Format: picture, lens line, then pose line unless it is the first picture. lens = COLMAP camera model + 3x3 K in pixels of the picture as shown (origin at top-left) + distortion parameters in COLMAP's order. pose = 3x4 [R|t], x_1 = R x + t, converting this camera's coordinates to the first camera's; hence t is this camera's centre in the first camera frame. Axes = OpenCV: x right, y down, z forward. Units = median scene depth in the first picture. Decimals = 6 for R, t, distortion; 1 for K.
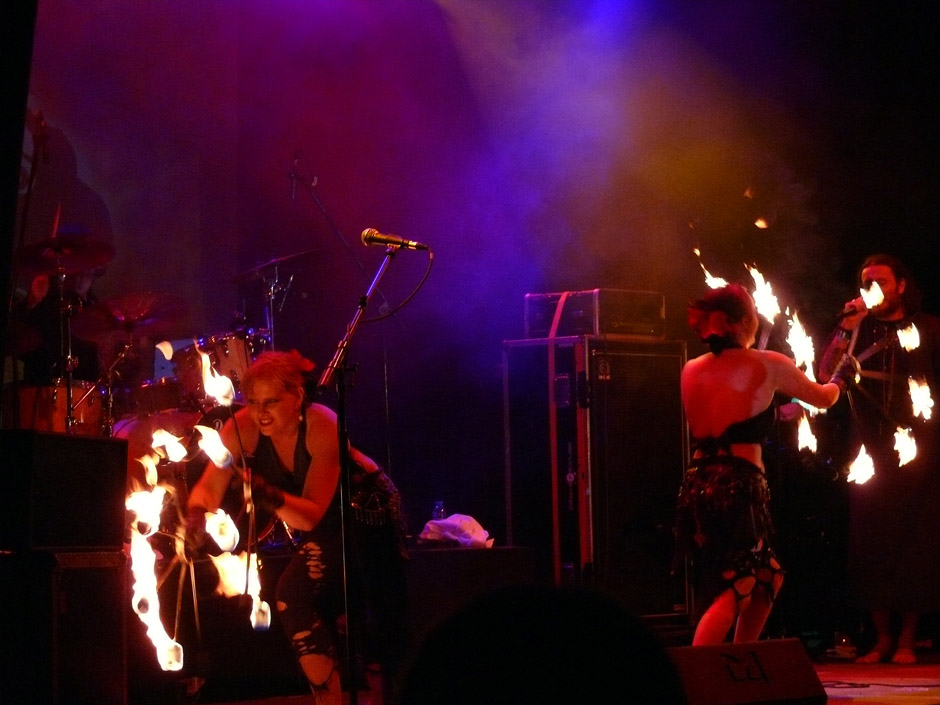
lens RADIAL K [[3142.8, 0, 470.4], [0, 3142.8, 353.4], [0, 0, 1]] dist [0.194703, 0.000000]
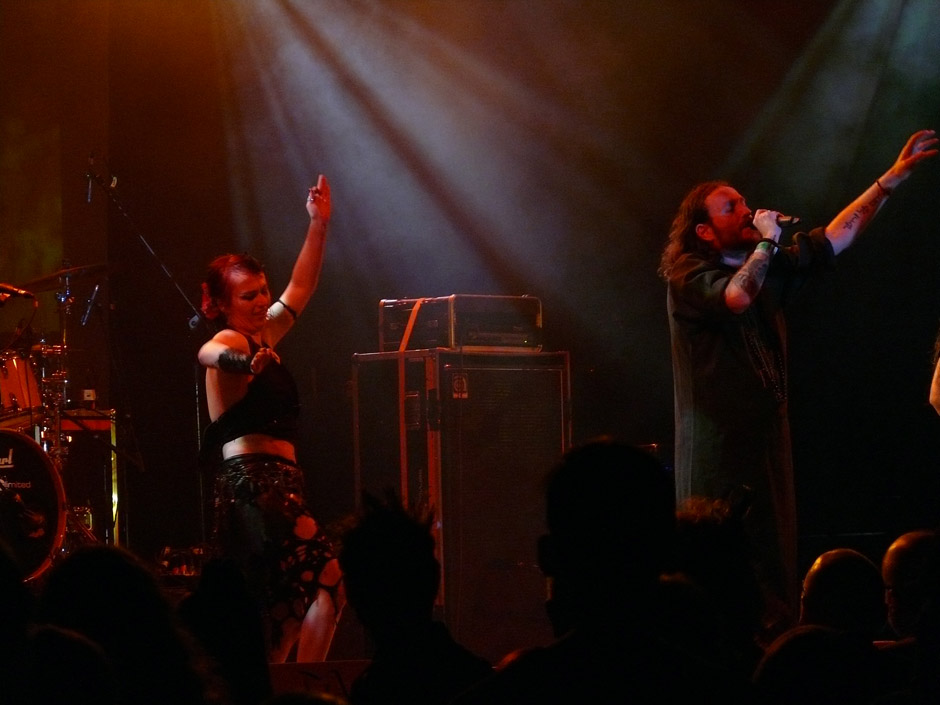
lens RADIAL K [[5156.1, 0, 470.1], [0, 5156.1, 349.2], [0, 0, 1]] dist [0.512882, 0.000000]
pose [[0.998272, -0.009612, -0.057975, 0.134080], [0.009763, 0.999950, 0.002338, -0.009053], [0.057949, -0.002900, 0.998315, -0.460684]]
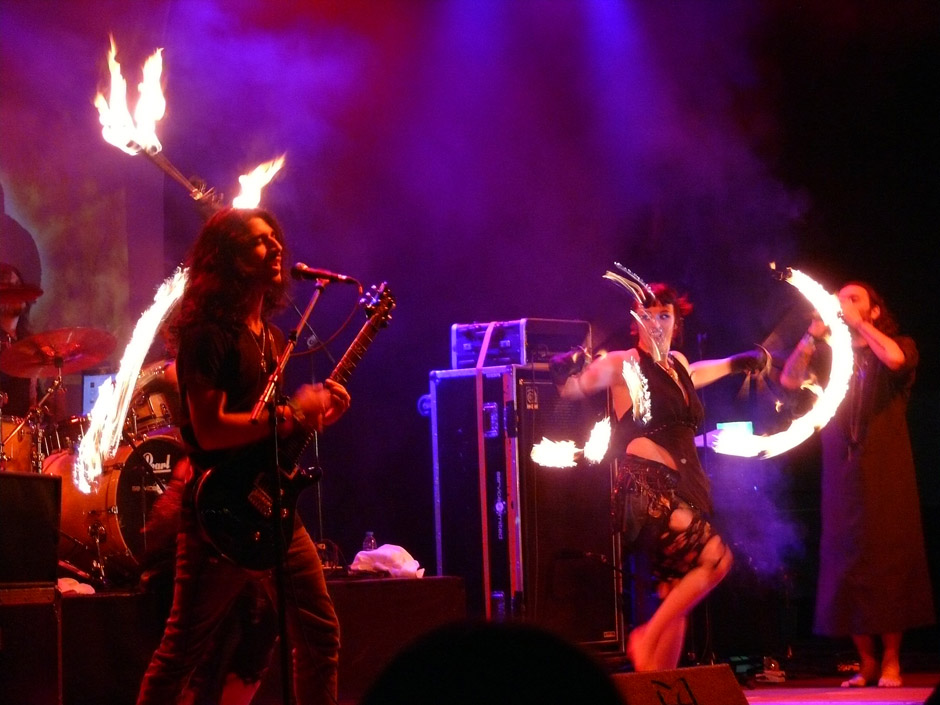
lens RADIAL K [[3142.8, 0, 465.7], [0, 3142.8, 343.4], [0, 0, 1]] dist [0.194703, 0.000000]
pose [[0.999700, -0.011005, 0.021881, -0.000493], [0.011274, 0.999862, -0.012237, -0.000567], [-0.021744, 0.012480, 0.999686, -0.005950]]
